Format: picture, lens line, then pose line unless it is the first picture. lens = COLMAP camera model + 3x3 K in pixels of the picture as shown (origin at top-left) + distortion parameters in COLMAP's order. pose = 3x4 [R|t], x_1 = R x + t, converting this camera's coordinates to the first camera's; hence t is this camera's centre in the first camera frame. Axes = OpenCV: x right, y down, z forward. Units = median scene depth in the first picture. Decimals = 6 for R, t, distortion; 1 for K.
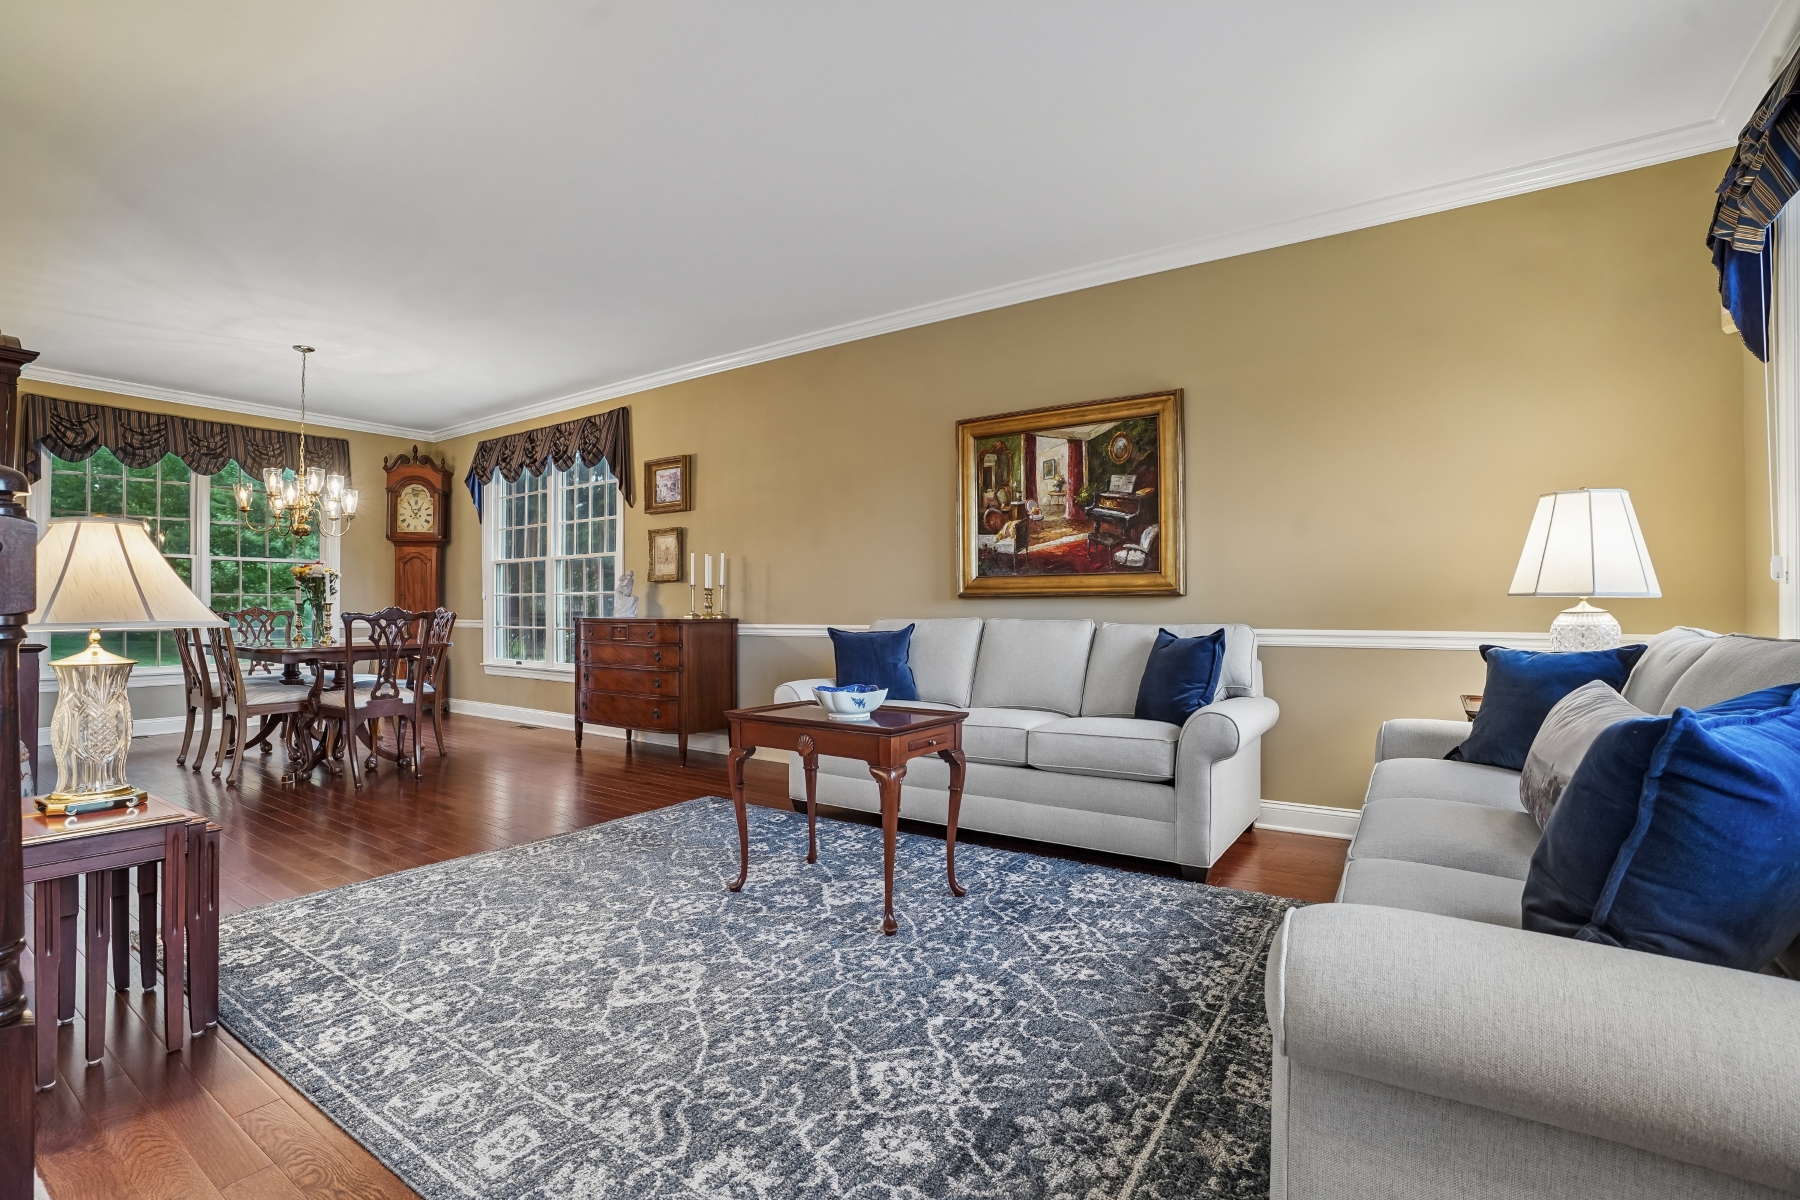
lens RADIAL K [[826.8, 0, 894.4], [0, 826.8, 601.8], [0, 0, 1]] dist [-0.074701, 0.030381]
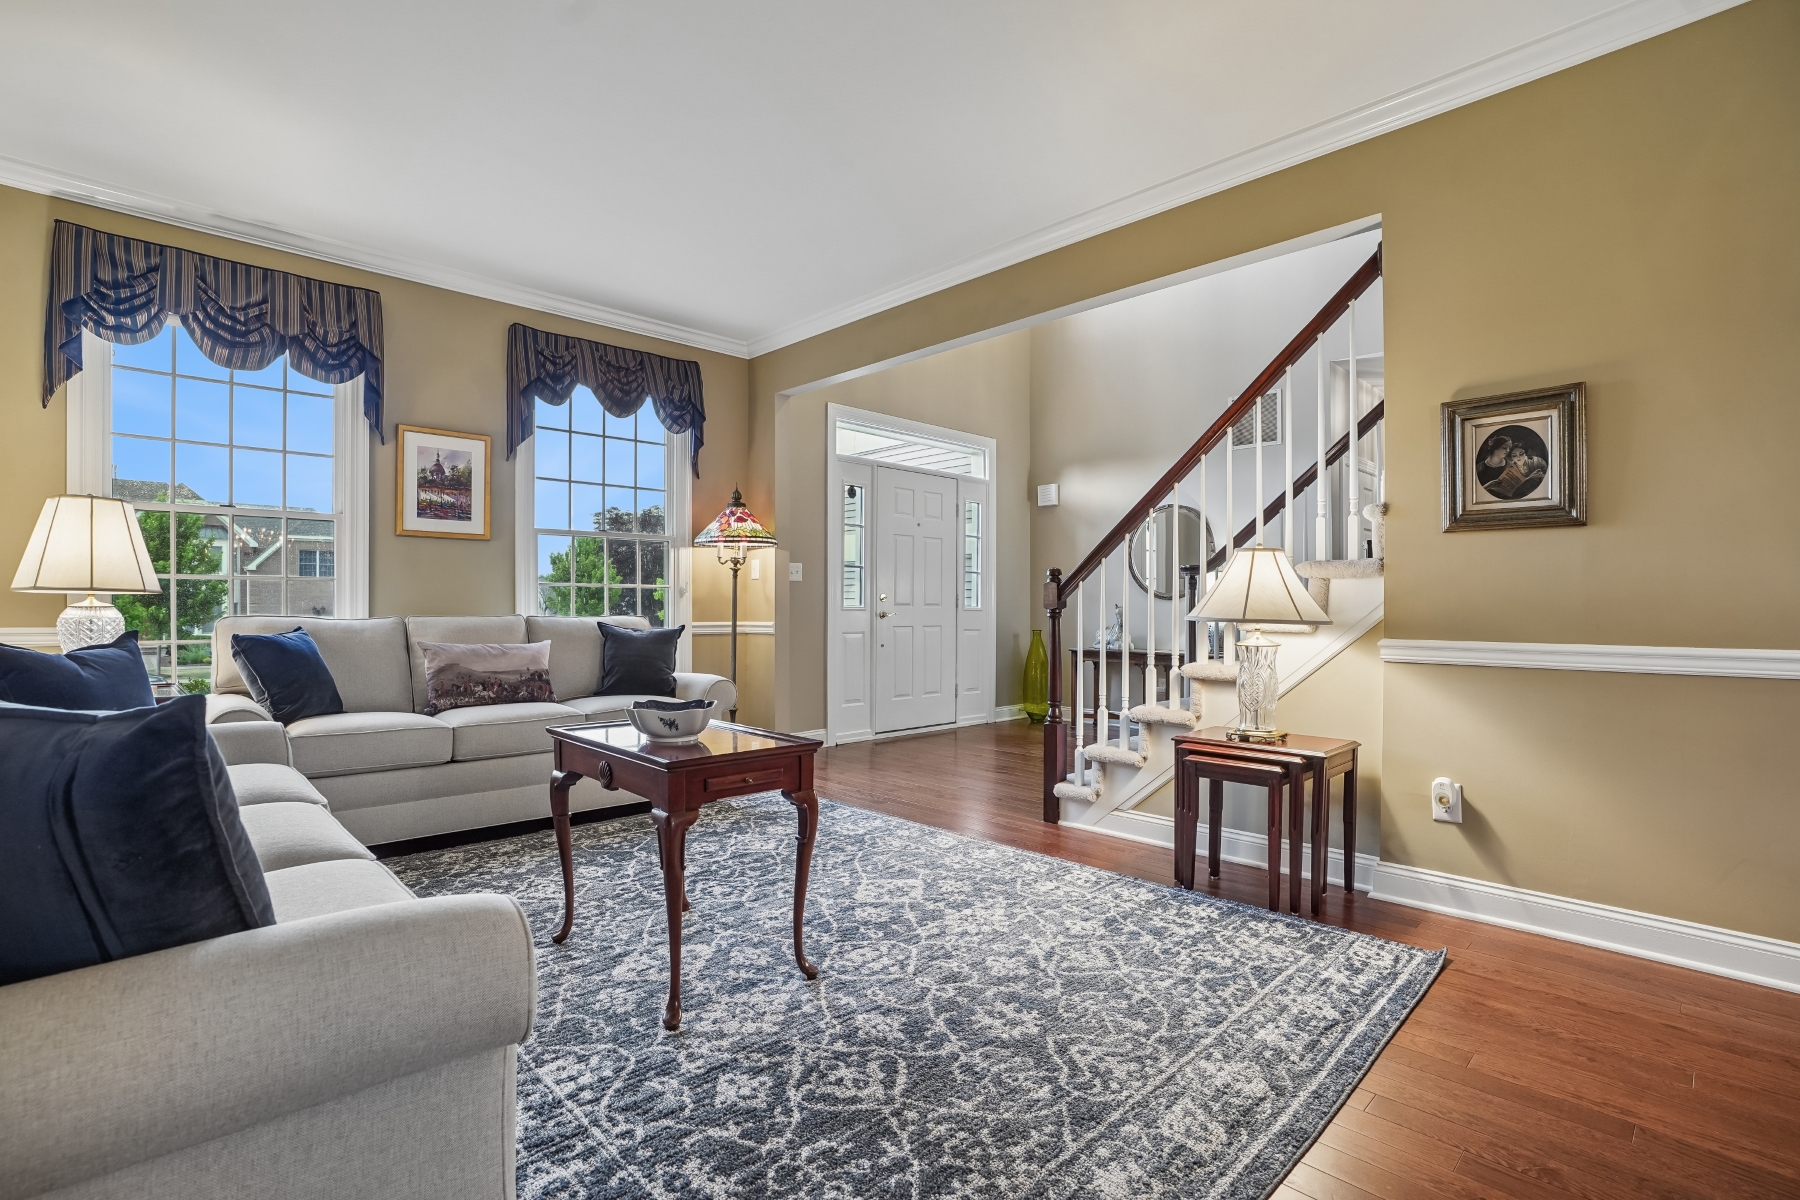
lens RADIAL K [[841.6, 0, 898.3], [0, 841.6, 612.7], [0, 0, 1]] dist [-0.073155, 0.028961]
pose [[-0.981303, -0.004988, 0.192405, -0.387094], [-0.005417, 0.999984, -0.001705, 0.014541], [-0.192394, -0.002716, -0.981314, 1.599067]]
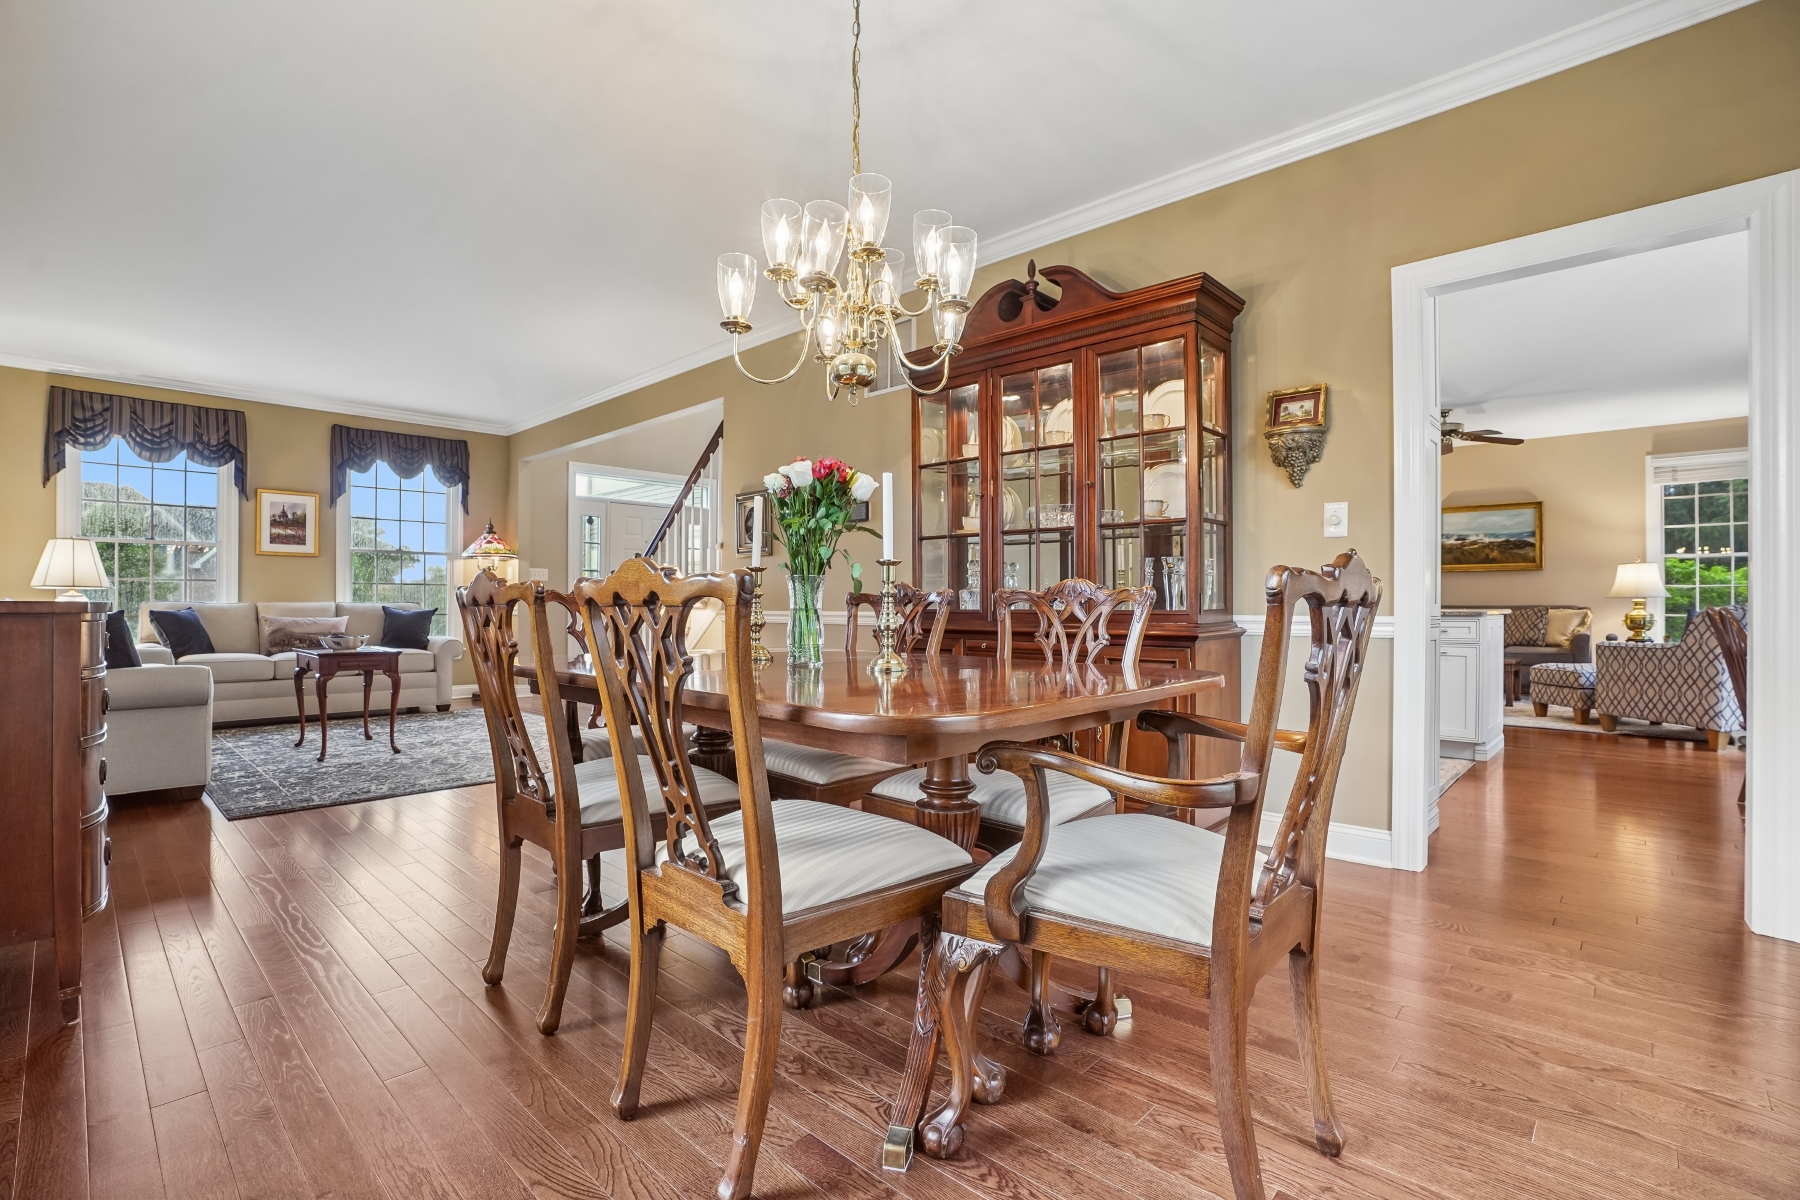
lens RADIAL K [[826.8, 0, 894.4], [0, 826.8, 601.8], [0, 0, 1]] dist [-0.074701, 0.030381]
pose [[-0.988504, -0.001752, 0.151187, -1.385783], [-0.003394, 0.999938, -0.010606, 0.038090], [-0.151159, -0.010997, -0.988448, 2.339185]]
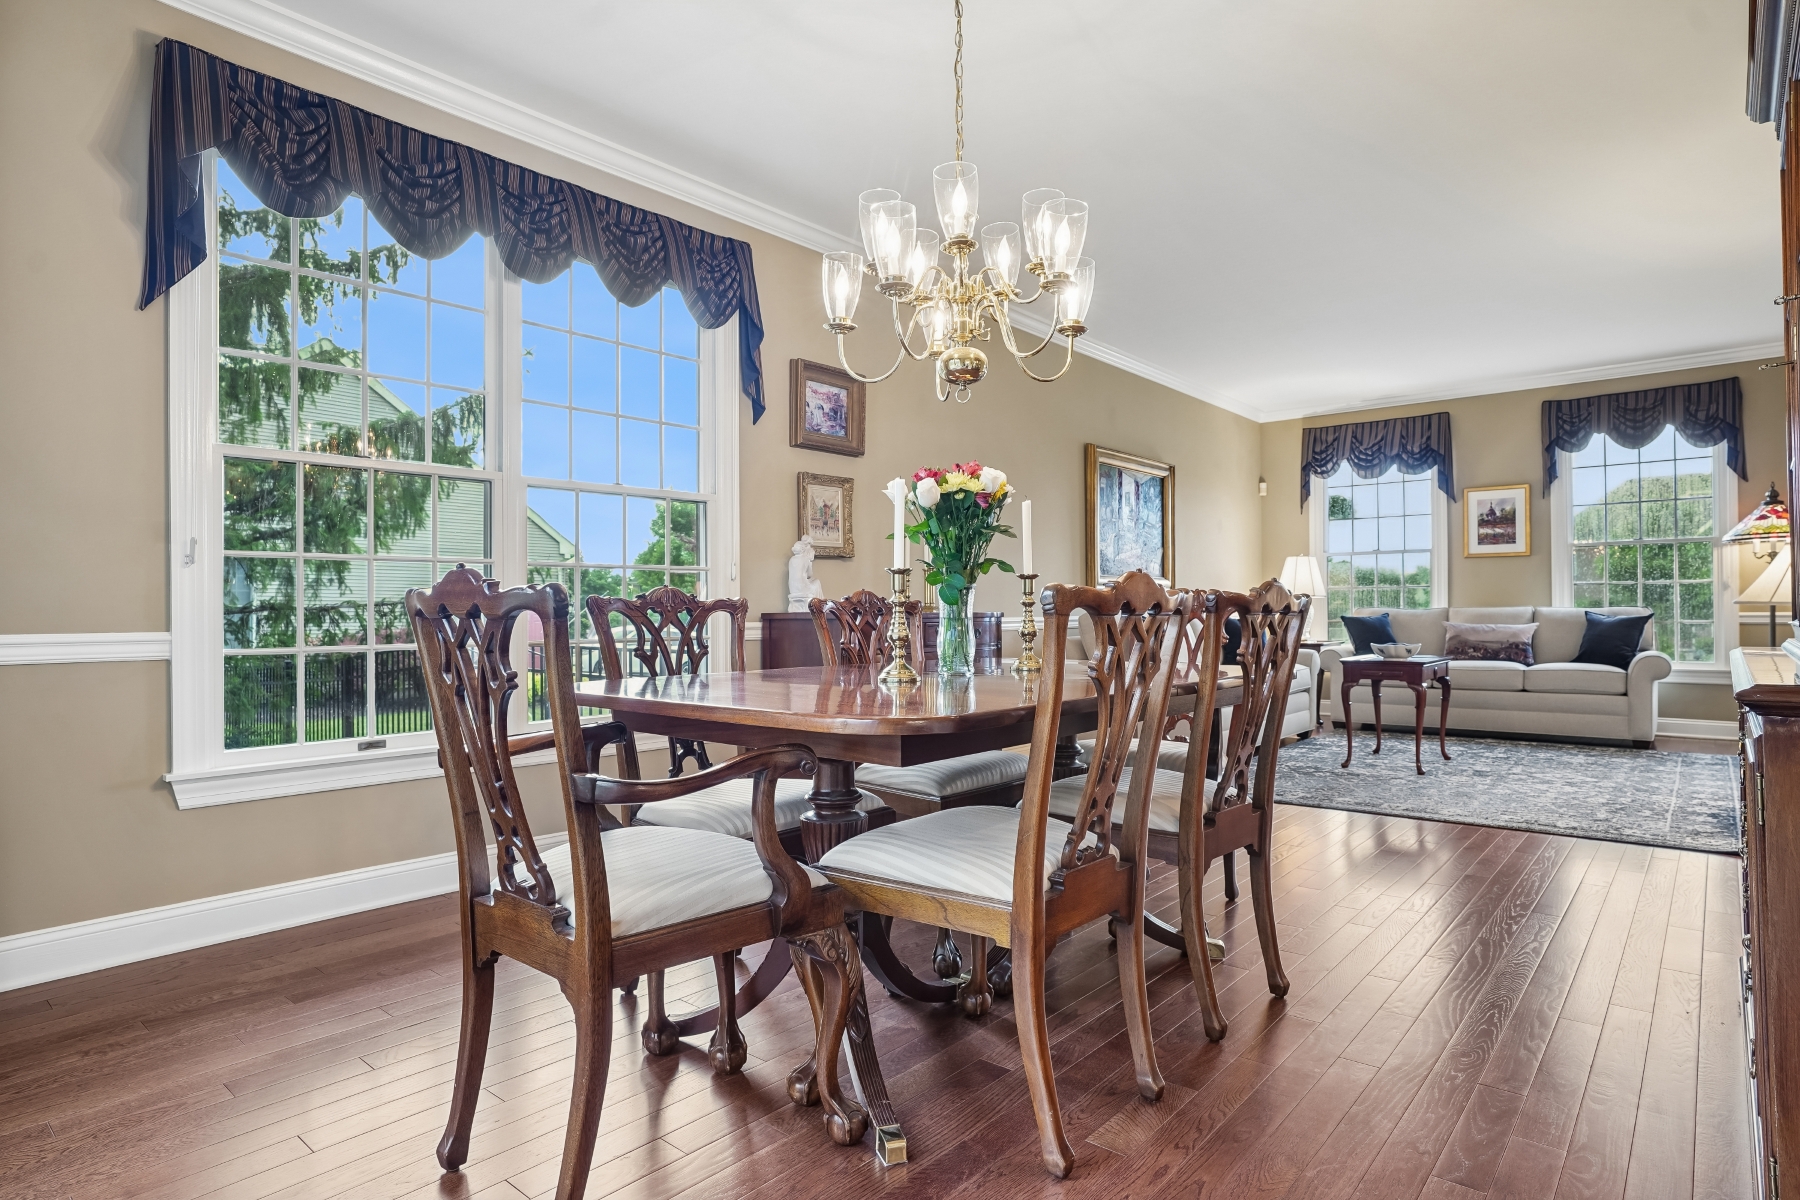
lens RADIAL K [[982.0, 0, 900.0], [0, 982.0, 600.0], [0, 0, 1]] dist [-0.026054, 0.022099]
pose [[0.094129, 0.010145, 0.995508, -2.006075], [-0.002608, 0.999947, -0.009944, 0.031598], [-0.995557, -0.001660, 0.094150, 1.679788]]
